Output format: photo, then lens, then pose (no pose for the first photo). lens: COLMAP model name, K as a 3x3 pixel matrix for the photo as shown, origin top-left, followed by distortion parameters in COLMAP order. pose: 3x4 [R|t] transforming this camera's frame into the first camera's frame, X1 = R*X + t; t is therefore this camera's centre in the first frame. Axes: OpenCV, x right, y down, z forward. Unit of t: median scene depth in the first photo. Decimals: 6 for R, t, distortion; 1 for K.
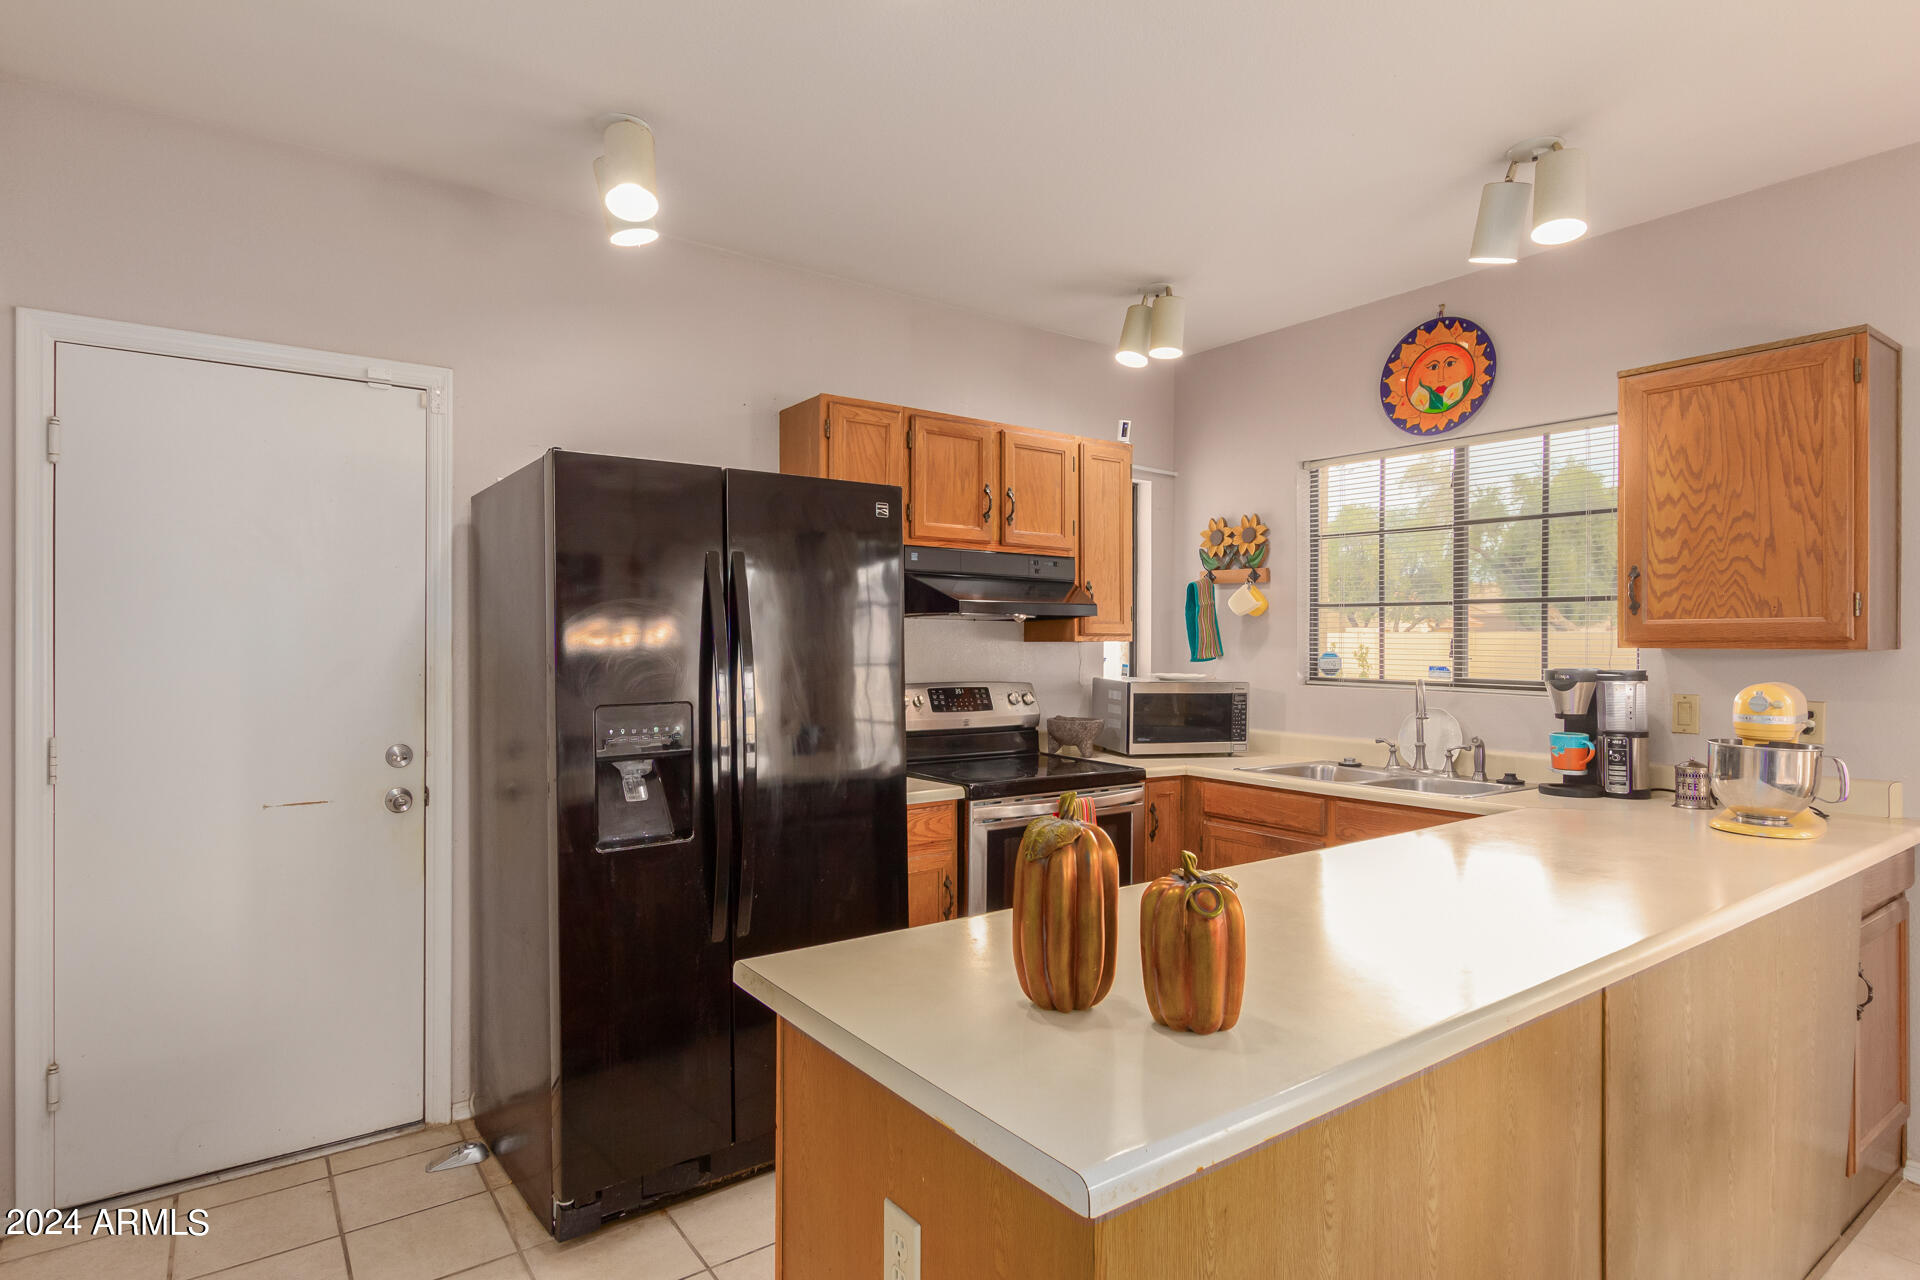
lens RADIAL K [[998.2, 0, 930.7], [0, 998.2, 644.8], [0, 0, 1]] dist [0.000201, 0.003561]
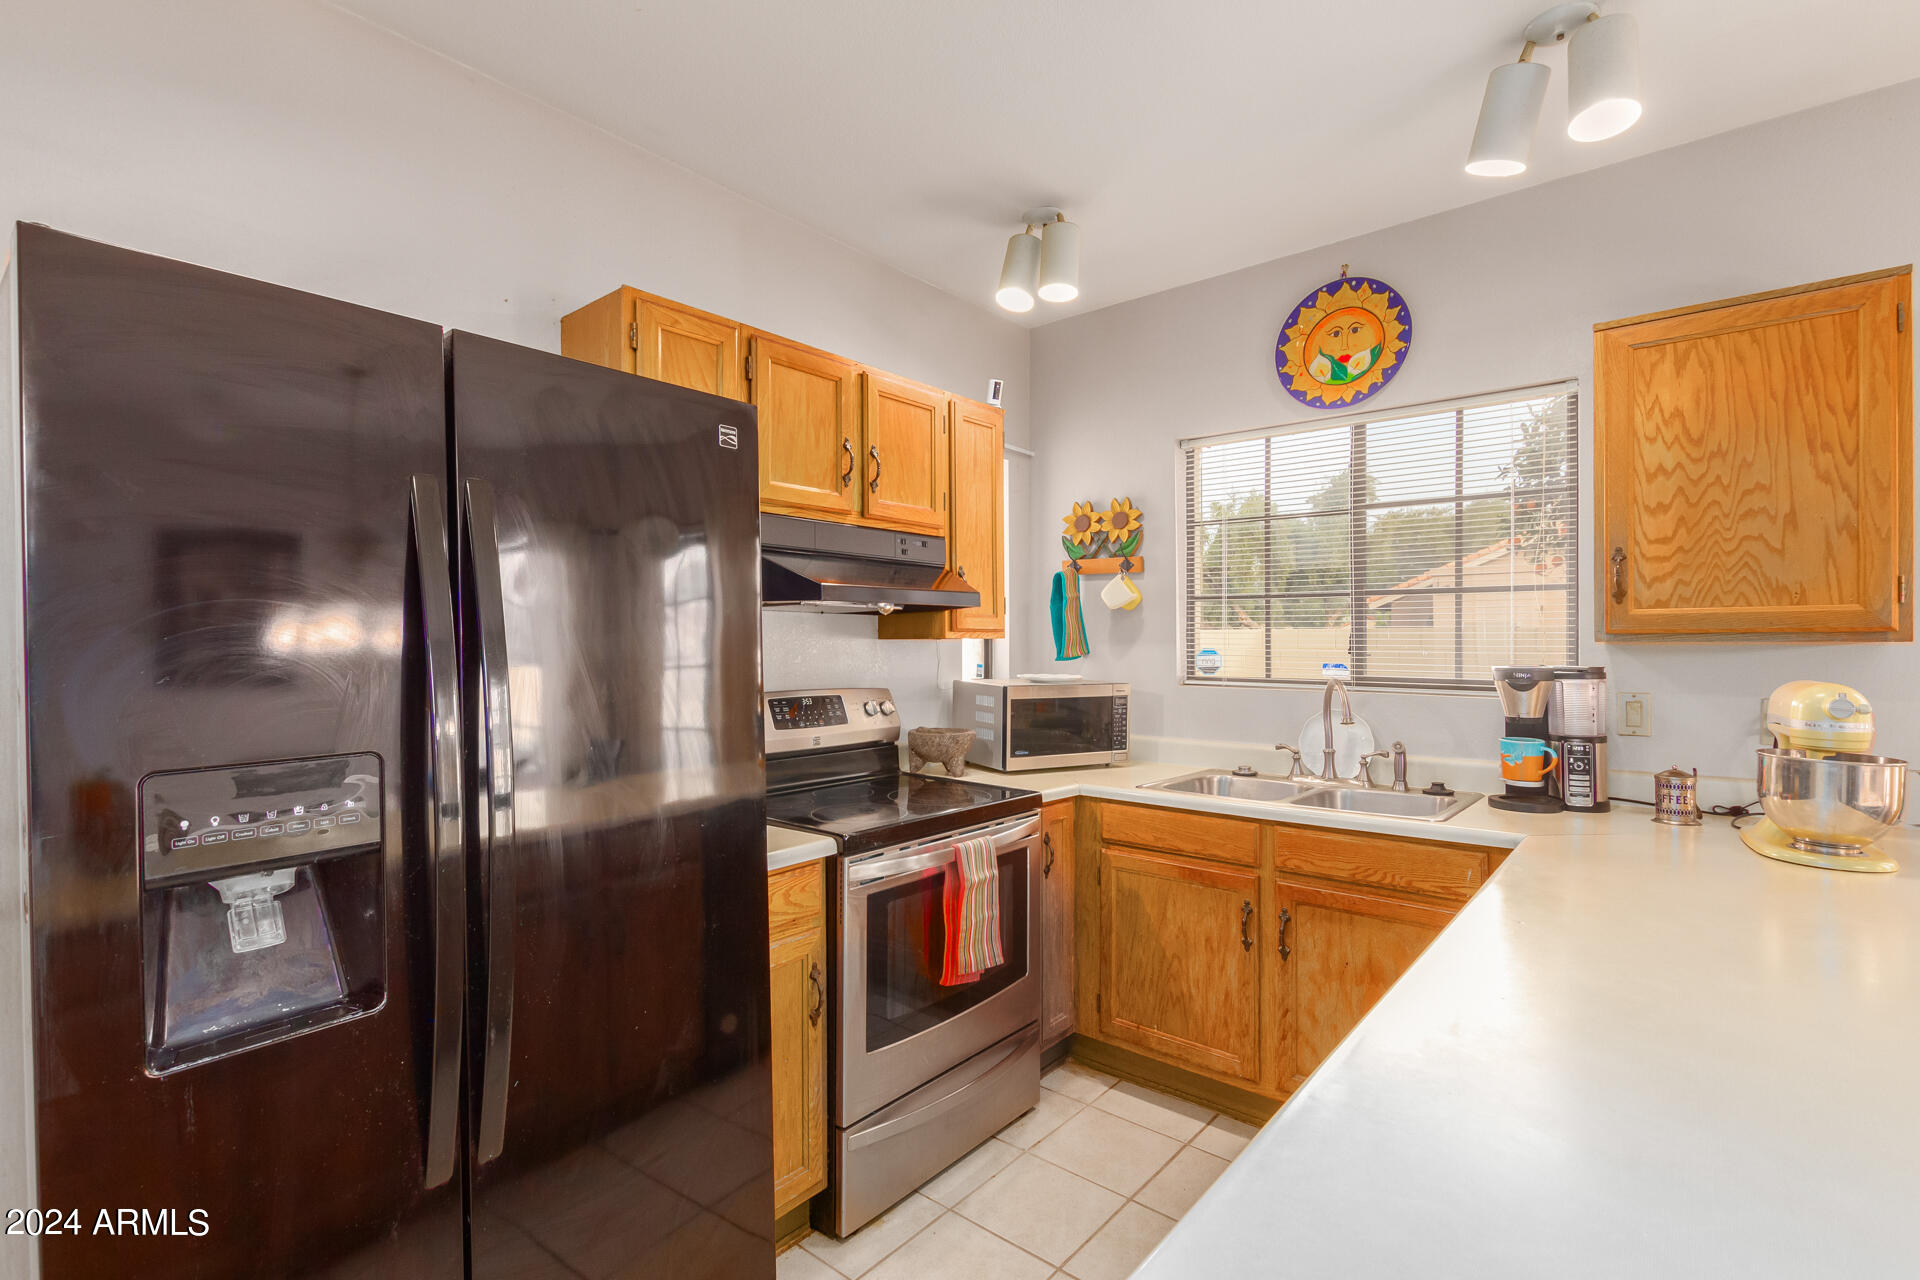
lens RADIAL K [[880.0, 0, 938.8], [0, 880.0, 642.9], [0, 0, 1]] dist [0.008708, -0.001780]
pose [[0.969757, -0.005712, 0.244006, -0.044488], [0.005866, 0.999983, 0.000095, 0.000365], [-0.244002, 0.001339, 0.969774, 0.322649]]
